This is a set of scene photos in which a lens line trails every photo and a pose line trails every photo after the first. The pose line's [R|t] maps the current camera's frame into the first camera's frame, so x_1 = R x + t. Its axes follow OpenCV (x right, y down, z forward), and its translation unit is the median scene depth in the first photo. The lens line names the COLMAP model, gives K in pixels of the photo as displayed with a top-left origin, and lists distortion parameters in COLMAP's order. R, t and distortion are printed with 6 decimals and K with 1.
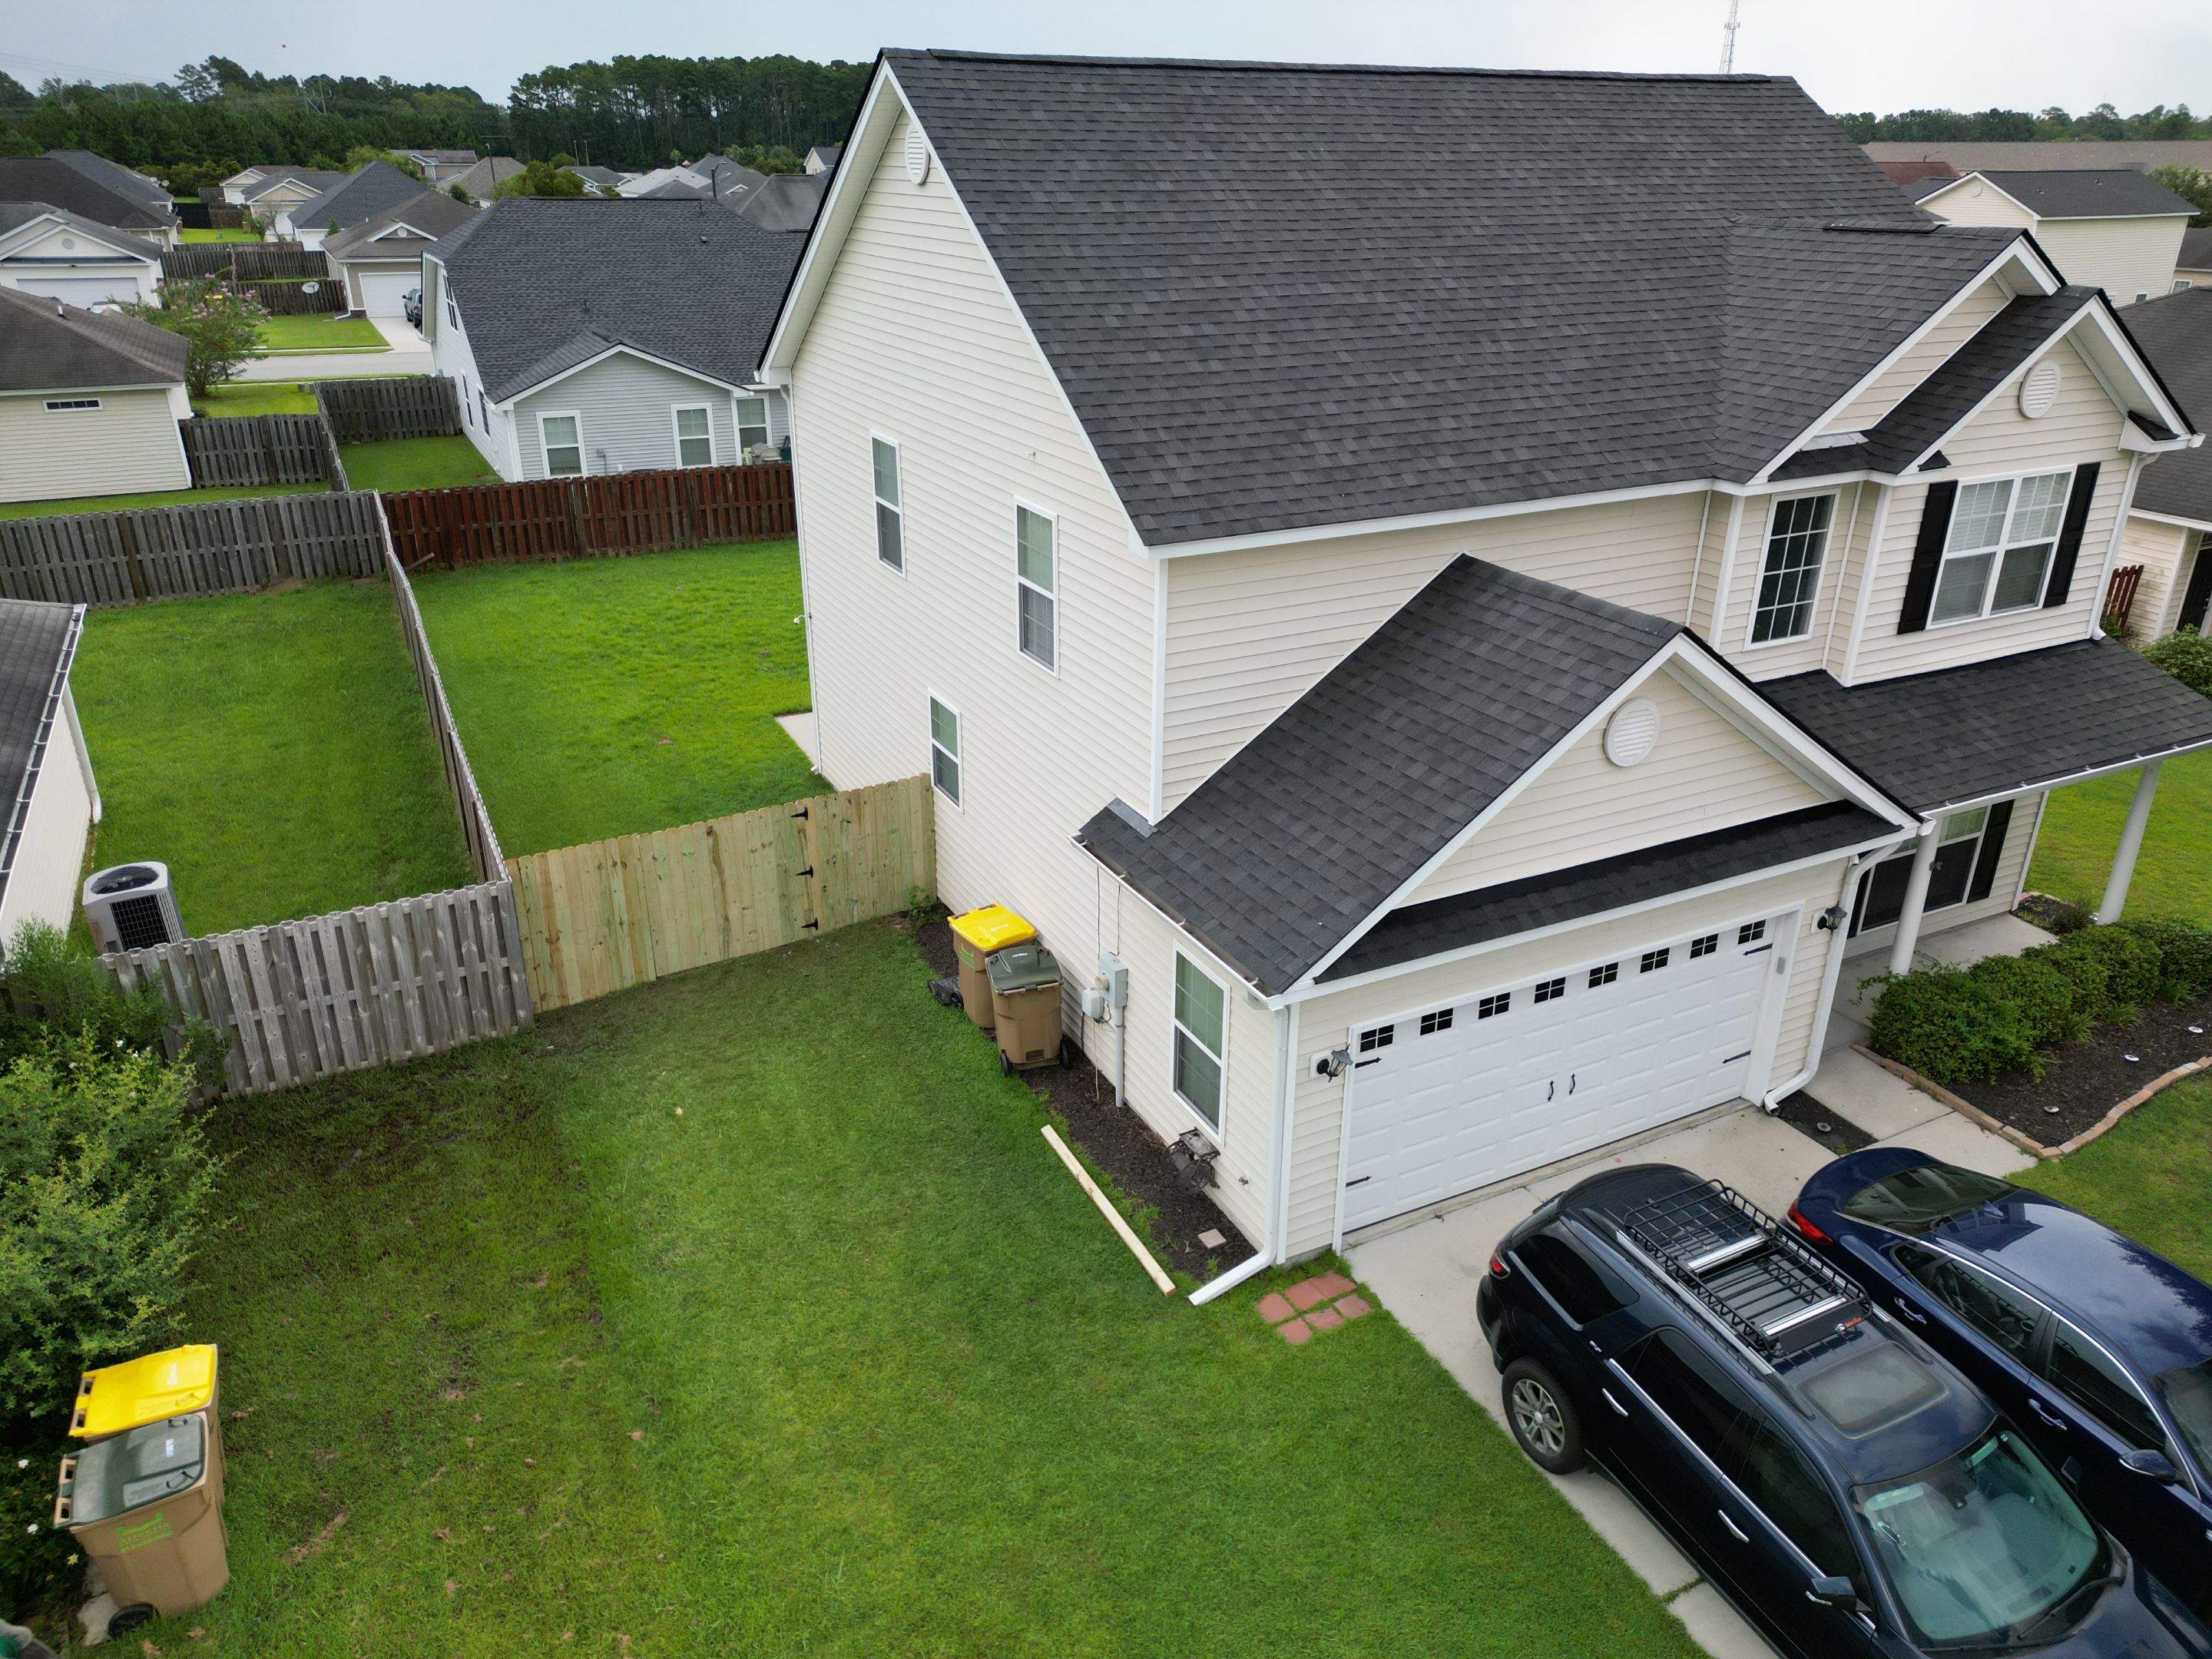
lens RADIAL K [[1553.0, 0, 1106.0], [0, 1553.0, 829.5], [0, 0, 1]] dist [0.069800, -0.069564]
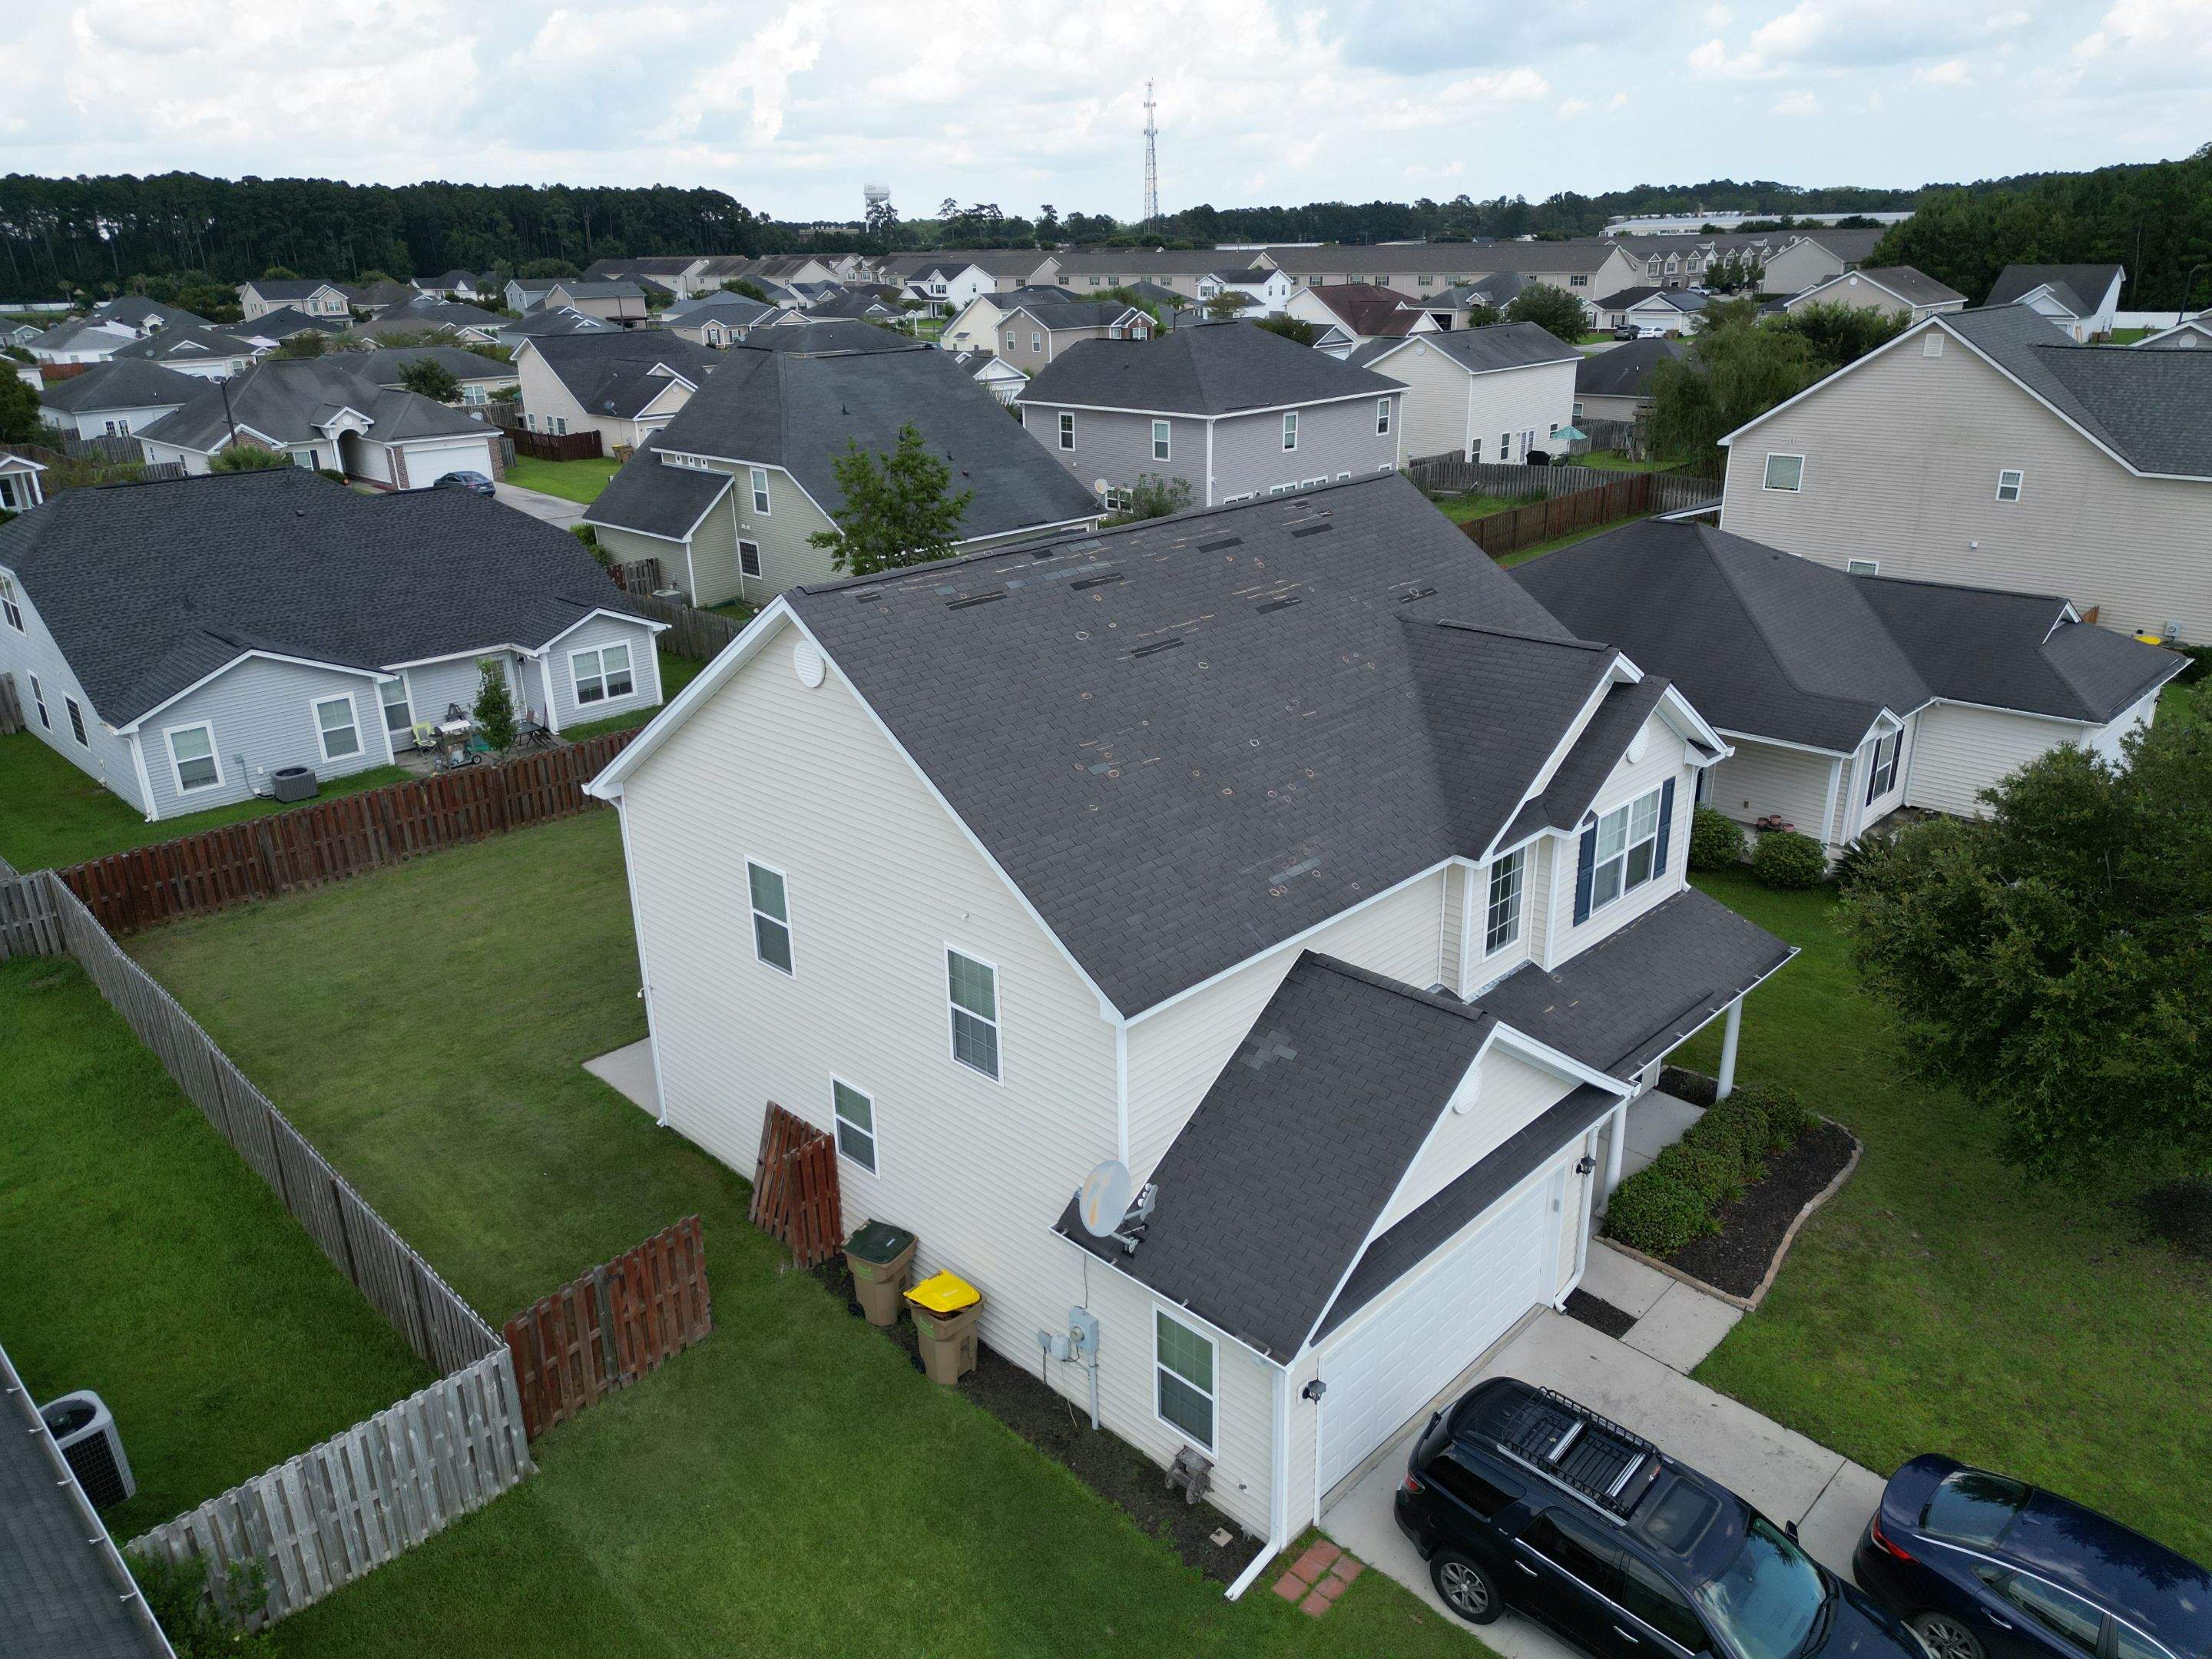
lens RADIAL K [[1563.7, 0, 1111.4], [0, 1563.7, 825.1], [0, 0, 1]] dist [0.073326, -0.068984]
pose [[0.948670, -0.134156, 0.286404, -0.252390], [0.149083, 0.988343, -0.030860, -0.229804], [-0.278925, 0.071974, 0.957612, -0.193131]]
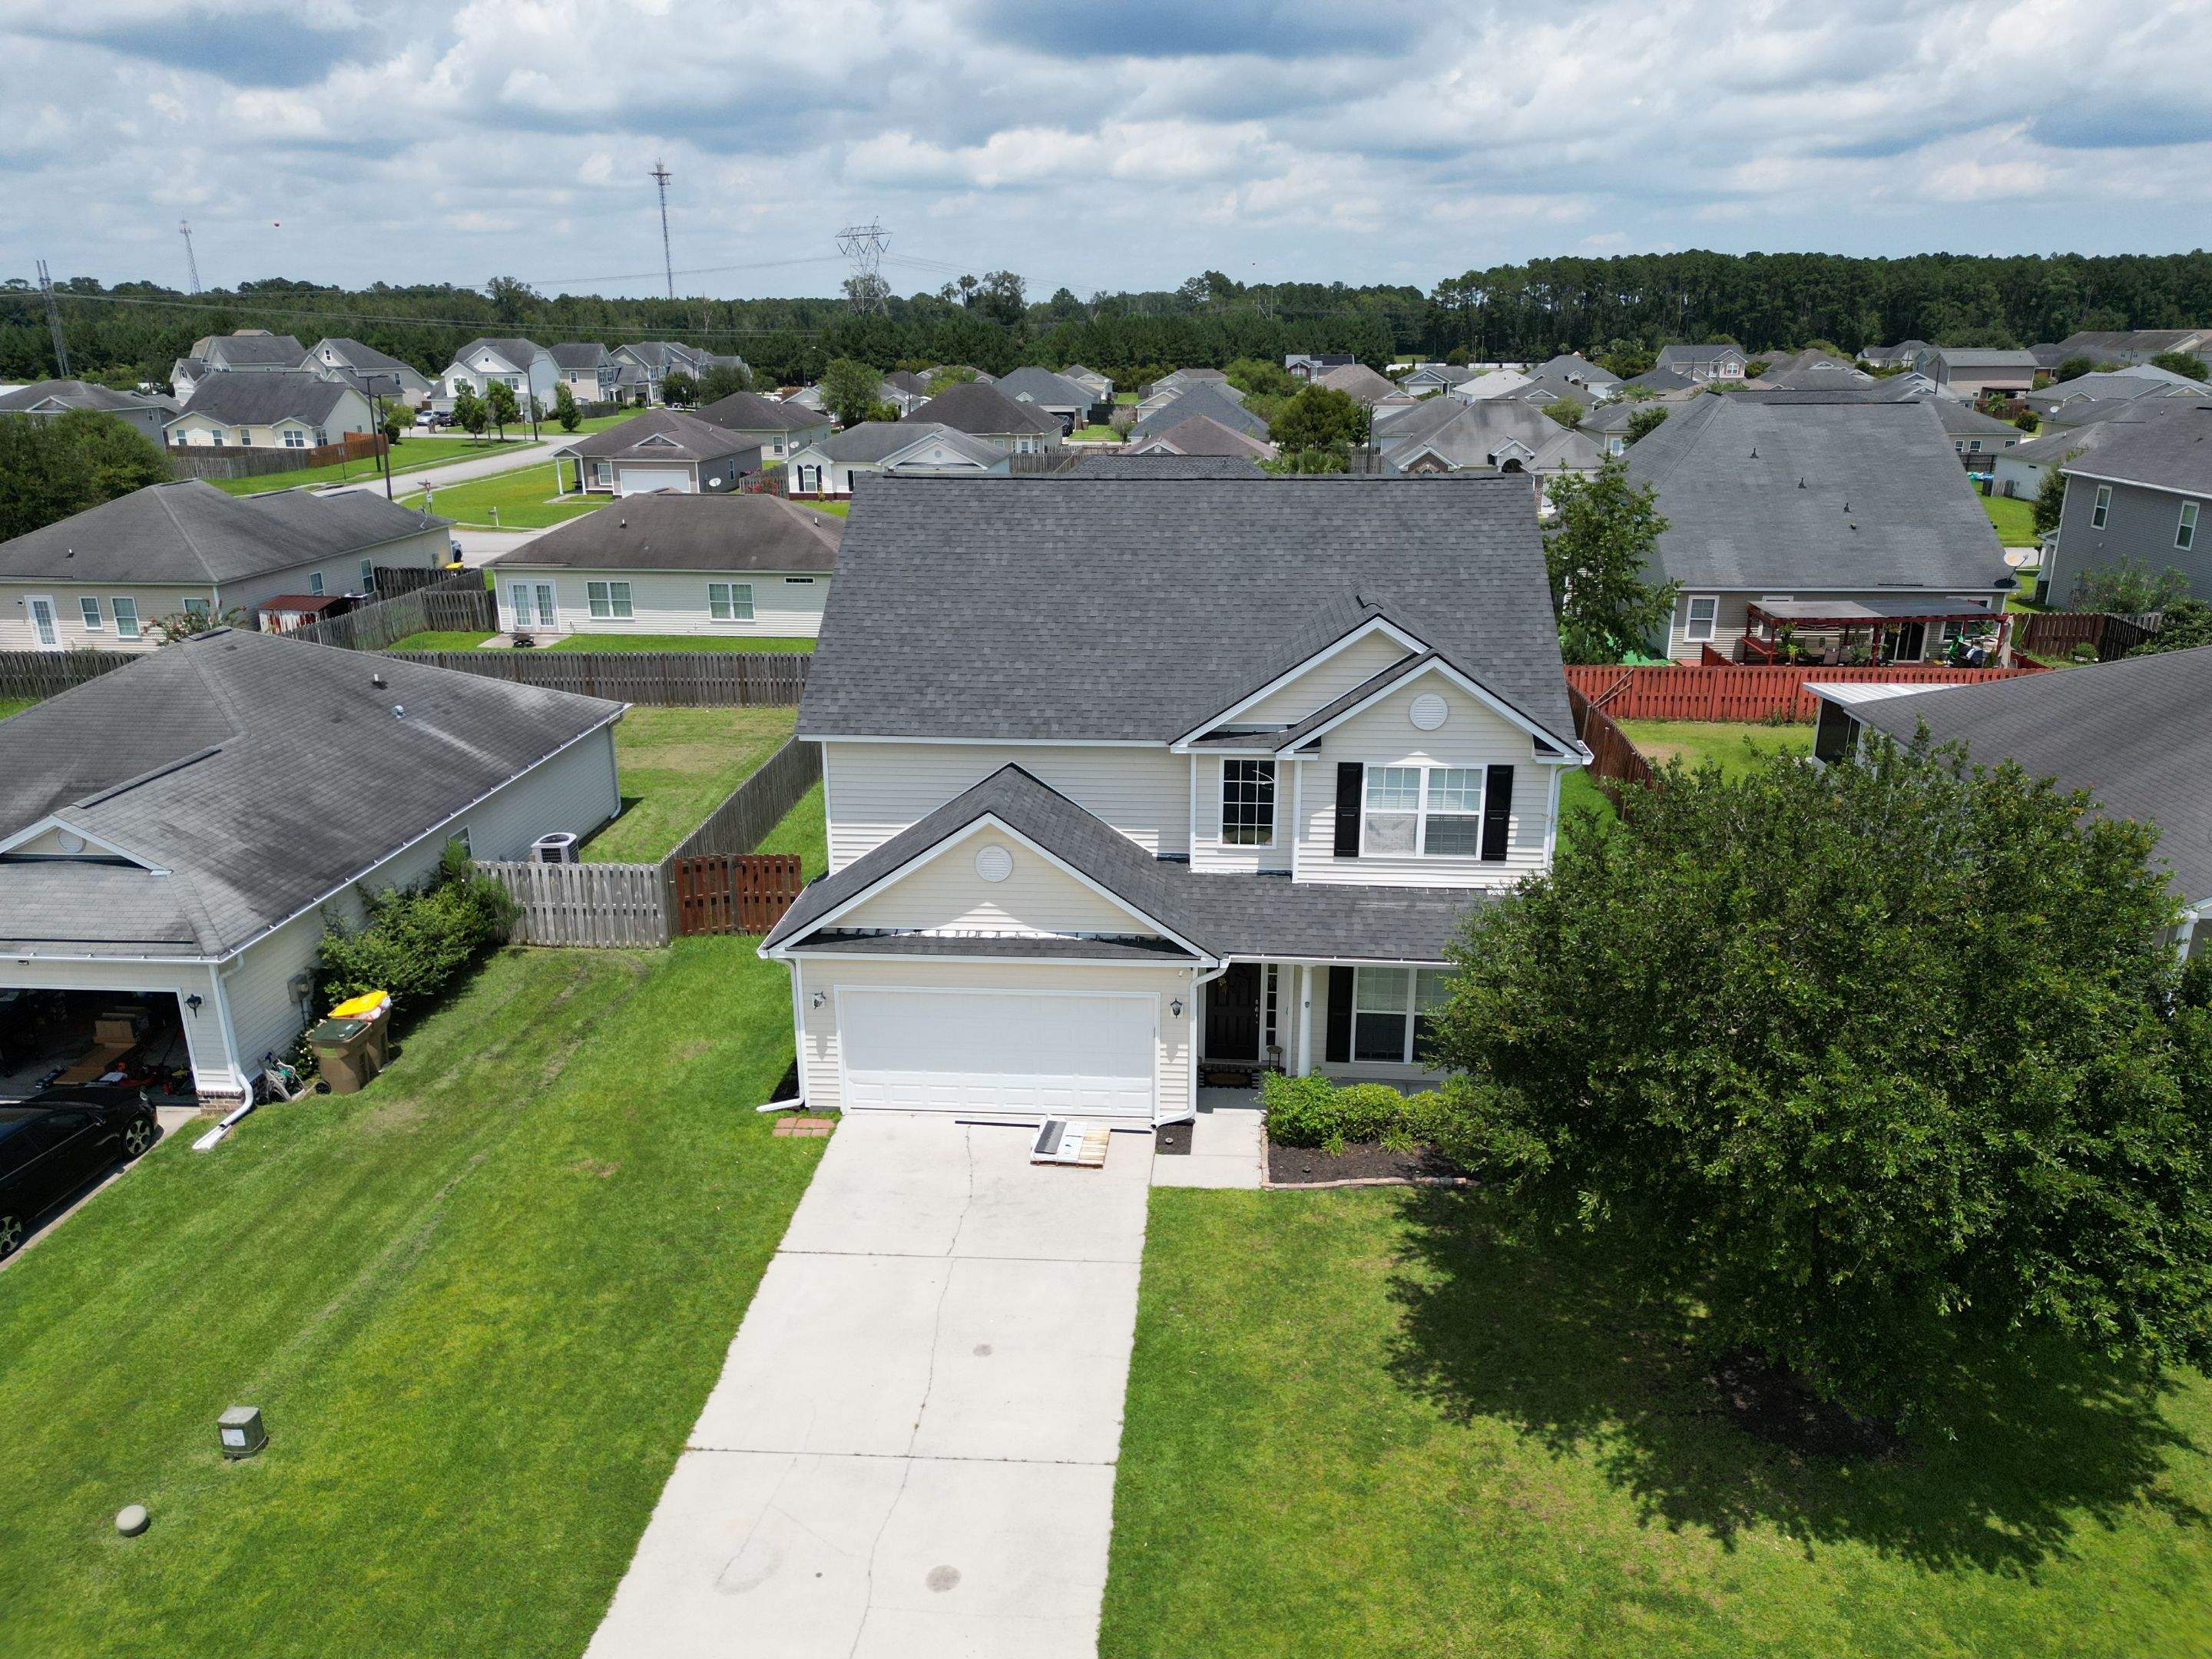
lens RADIAL K [[1563.7, 0, 1111.4], [0, 1563.7, 825.1], [0, 0, 1]] dist [0.073326, -0.068984]
pose [[0.851998, 0.151243, -0.501224, 1.091795], [-0.202089, 0.978173, -0.048356, -0.035797], [0.482970, 0.142491, 0.863965, -0.440391]]
